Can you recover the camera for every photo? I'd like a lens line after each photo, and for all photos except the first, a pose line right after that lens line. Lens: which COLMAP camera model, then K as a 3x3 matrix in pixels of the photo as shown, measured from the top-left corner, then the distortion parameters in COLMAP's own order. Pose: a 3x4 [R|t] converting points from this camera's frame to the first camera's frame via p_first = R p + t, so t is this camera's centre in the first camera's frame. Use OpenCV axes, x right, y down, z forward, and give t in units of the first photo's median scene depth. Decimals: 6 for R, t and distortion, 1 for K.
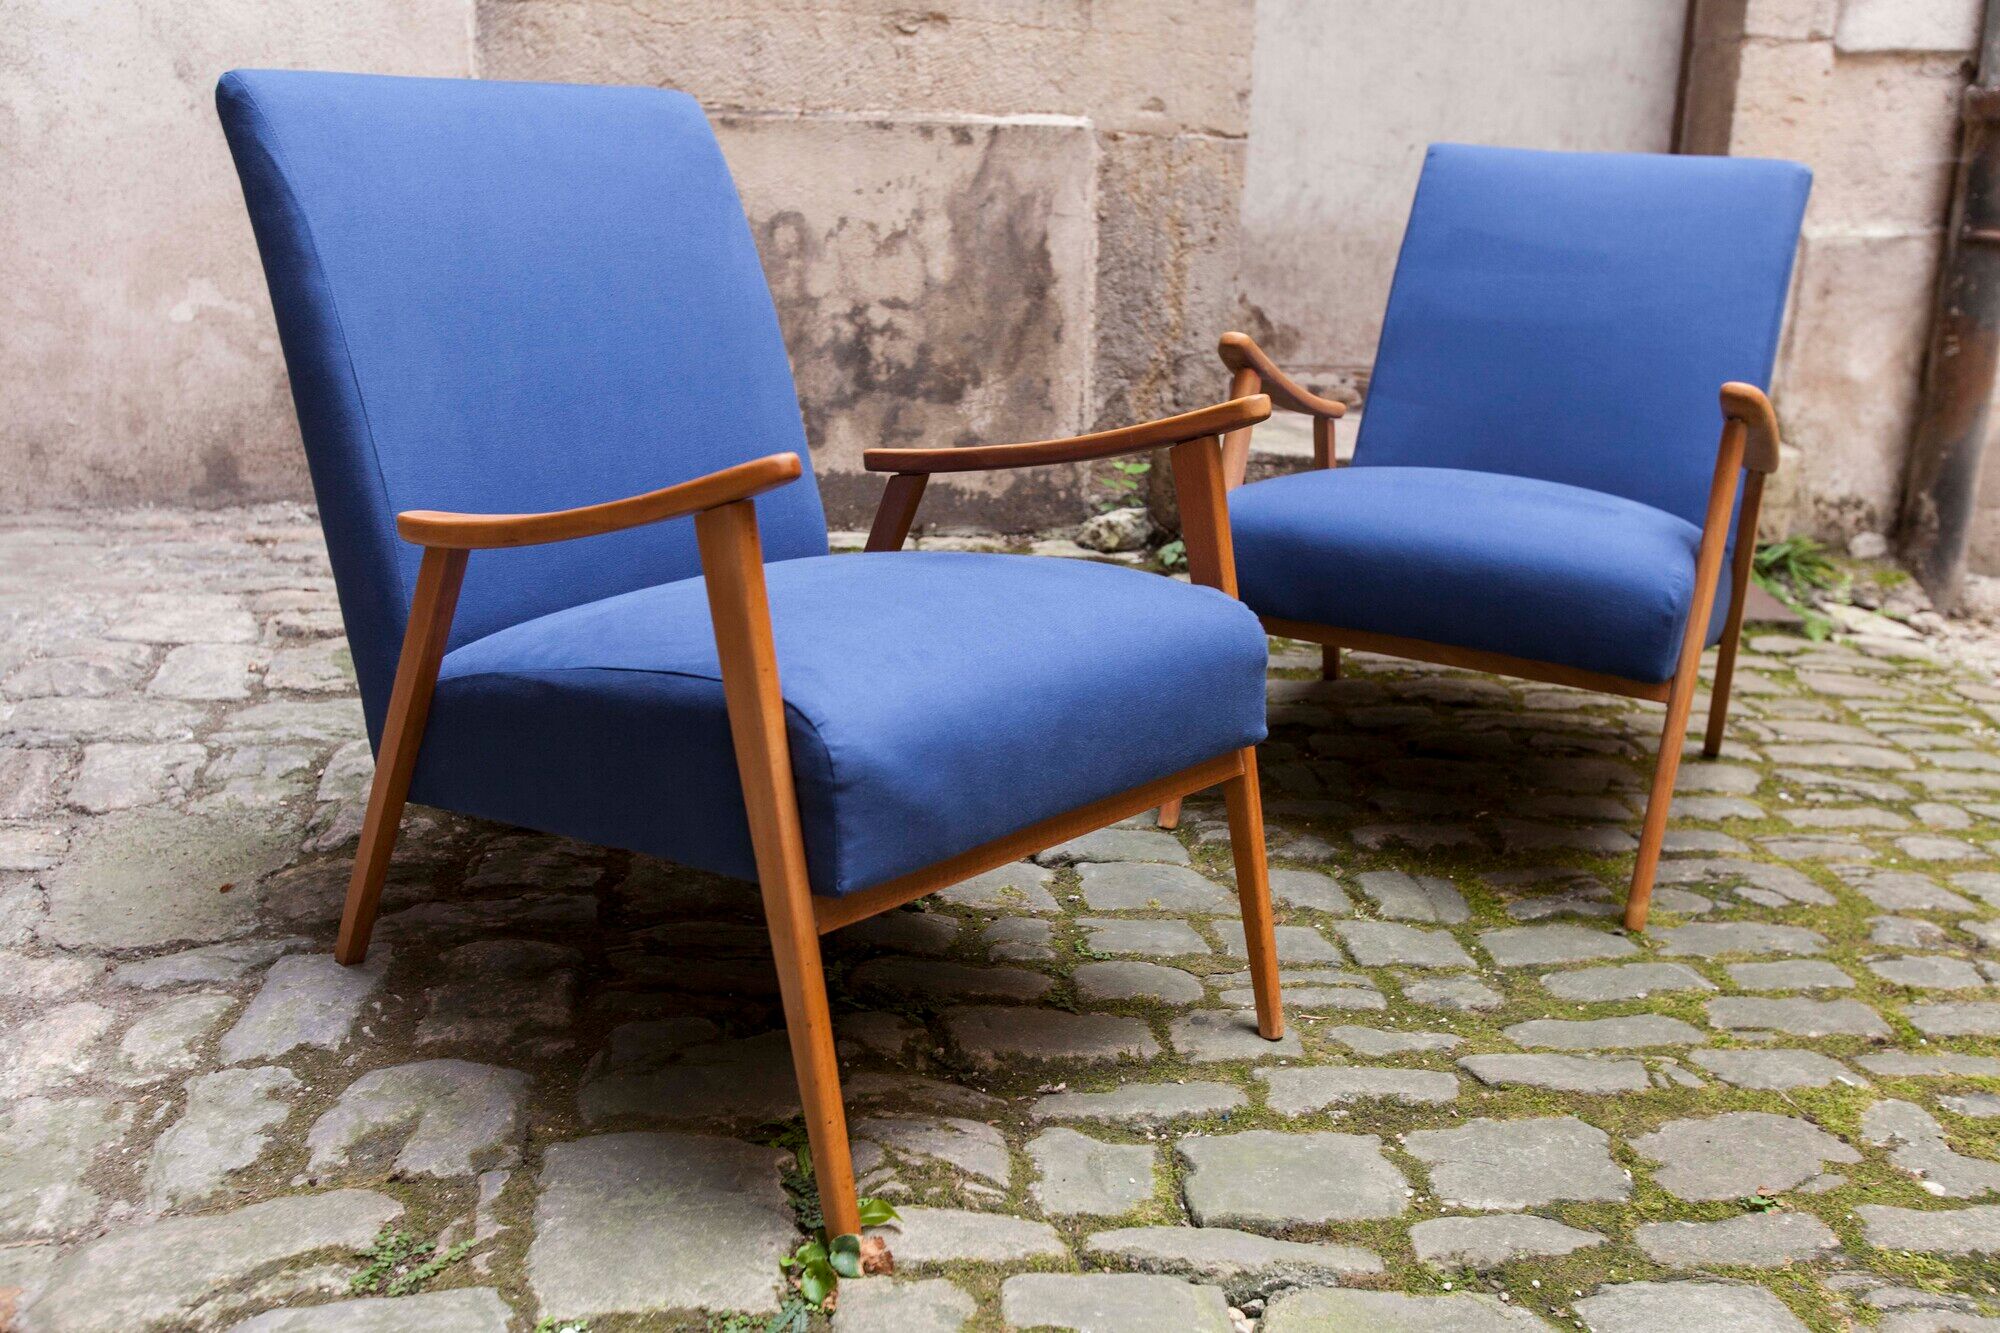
lens RADIAL K [[1798.6, 0, 997.0], [0, 1798.6, 670.8], [0, 0, 1]] dist [0.006449, -0.014062]
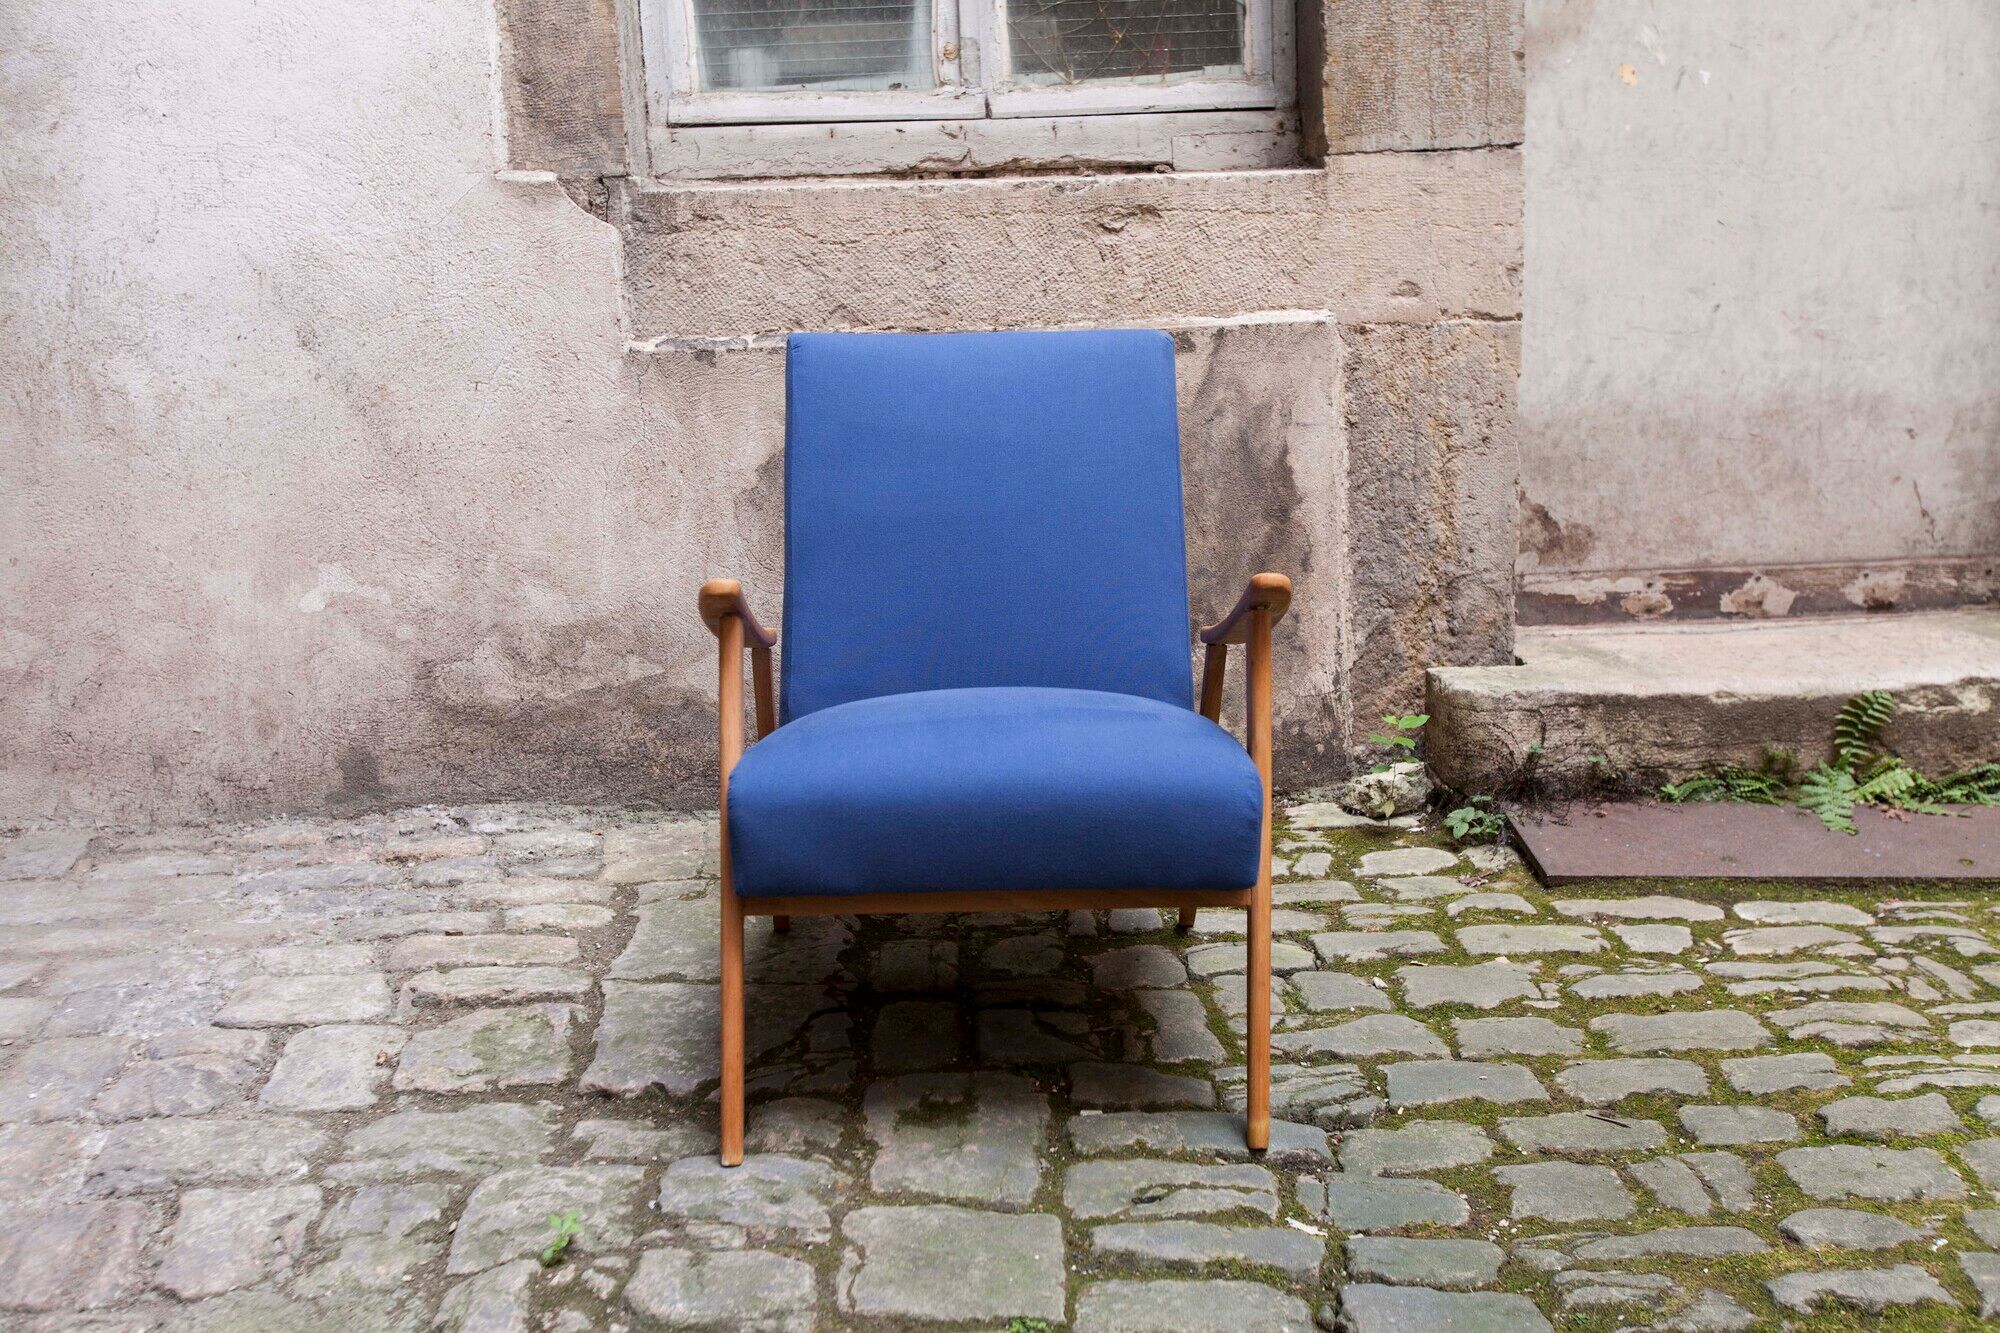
lens RADIAL K [[1924.2, 0, 993.3], [0, 1924.2, 664.0], [0, 0, 1]] dist [-0.003584, 0.000000]
pose [[0.992659, -0.050604, -0.109847, -0.016733], [0.042509, 0.996290, -0.074831, -0.086674], [0.113227, 0.069612, 0.991128, 0.102756]]
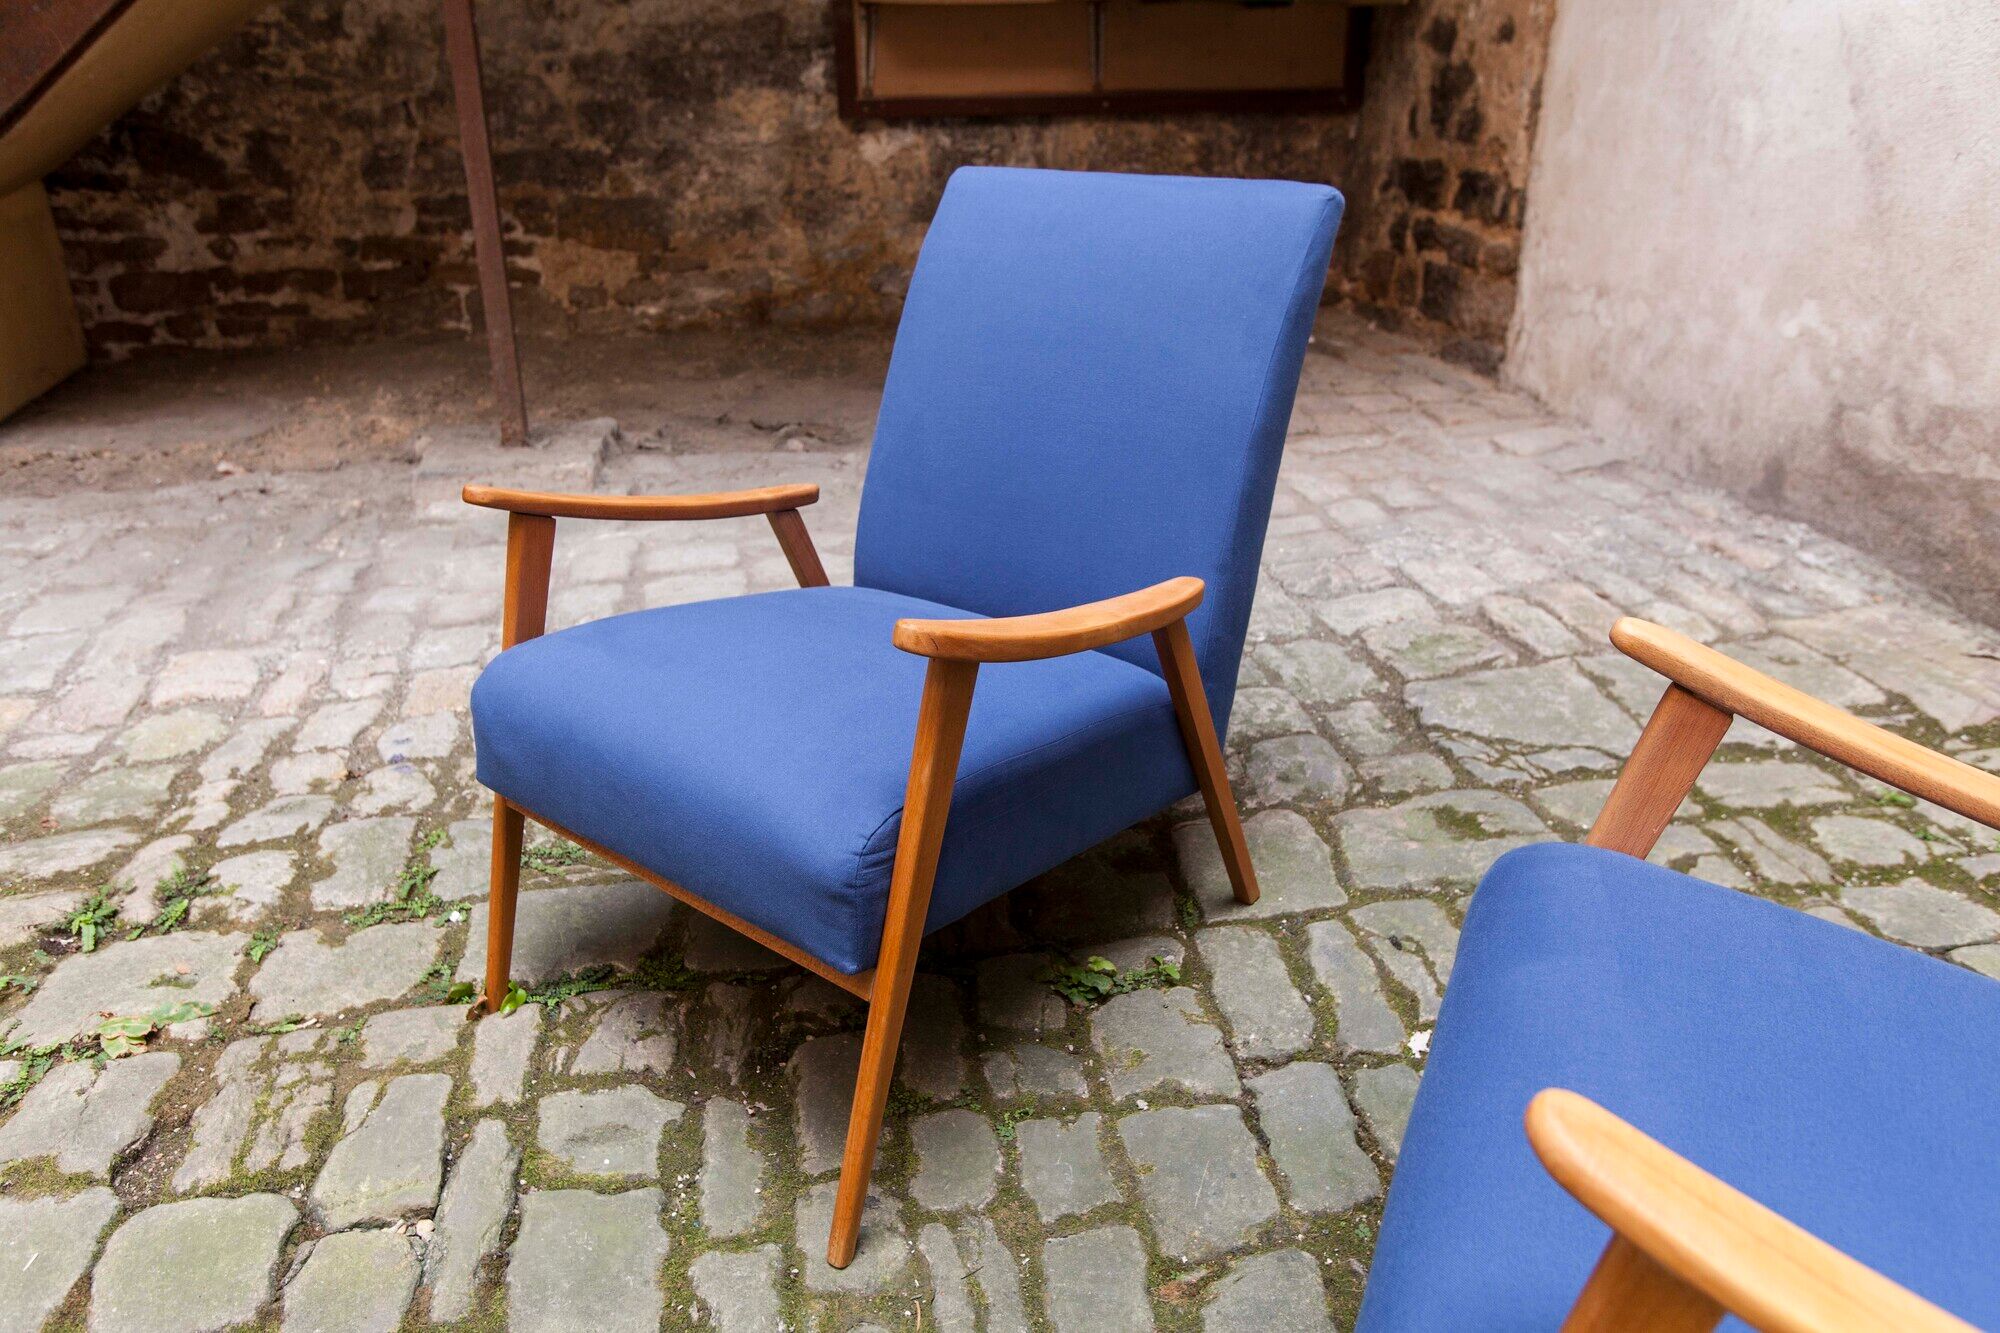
lens RADIAL K [[1428.2, 0, 985.4], [0, 1428.2, 673.1], [0, 0, 1]] dist [-0.001757, 0.001924]
pose [[0.049173, 0.378475, -0.924305, 0.397703], [-0.268570, 0.896351, 0.352740, -0.194195], [0.962004, 0.230895, 0.145723, 0.485045]]
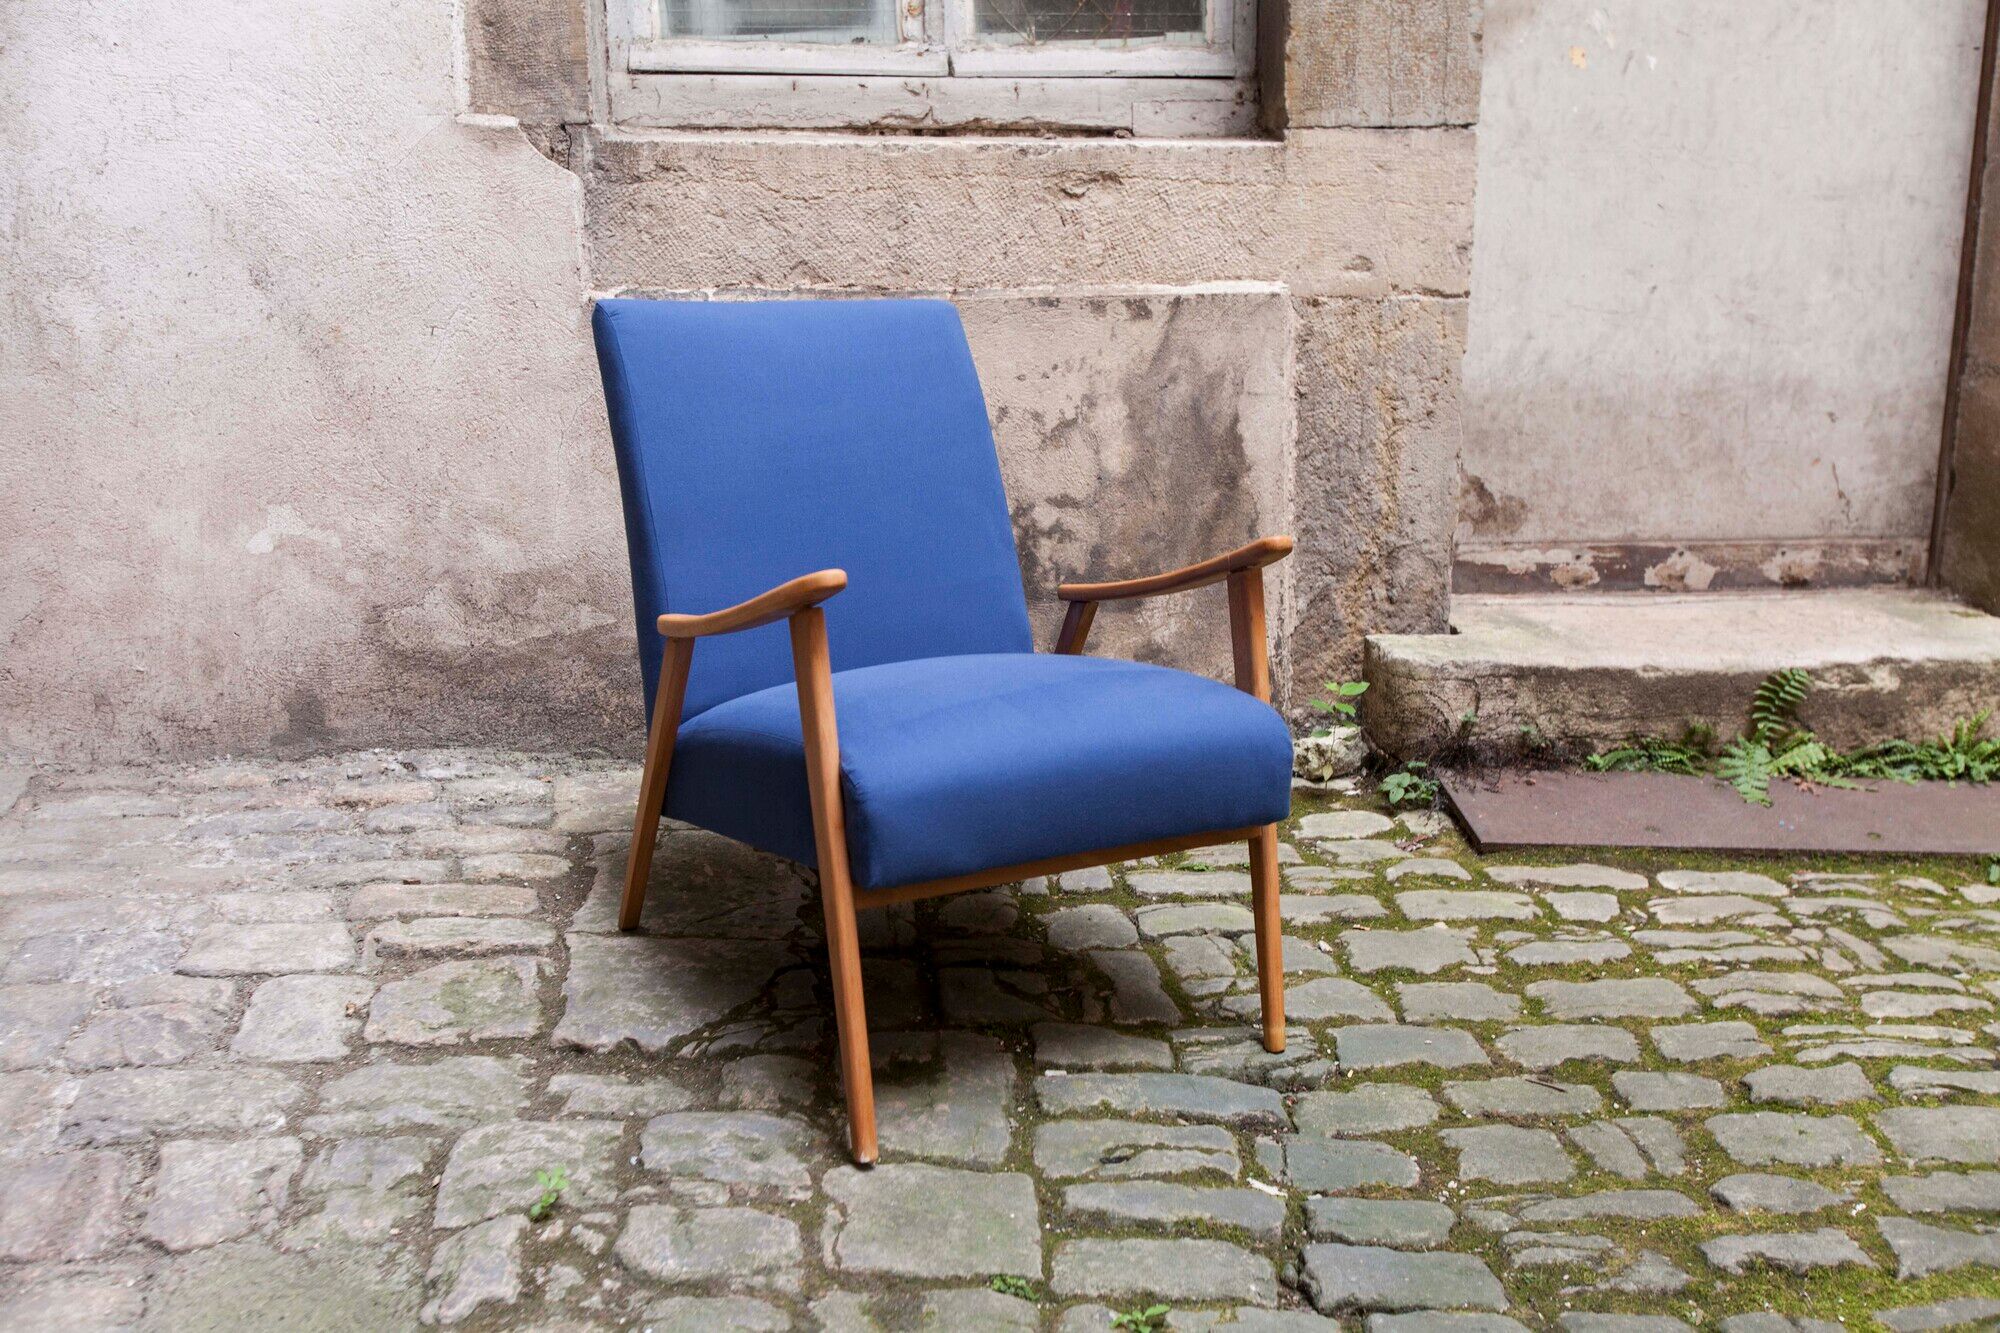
lens RADIAL K [[1924.2, 0, 991.2], [0, 1924.2, 668.2], [0, 0, 1]] dist [-0.003584, 0.000000]
pose [[0.998114, -0.024185, -0.056422, -0.045123], [0.022362, 0.999215, -0.032714, -0.103246], [0.057169, 0.031391, 0.997871, 0.084365]]
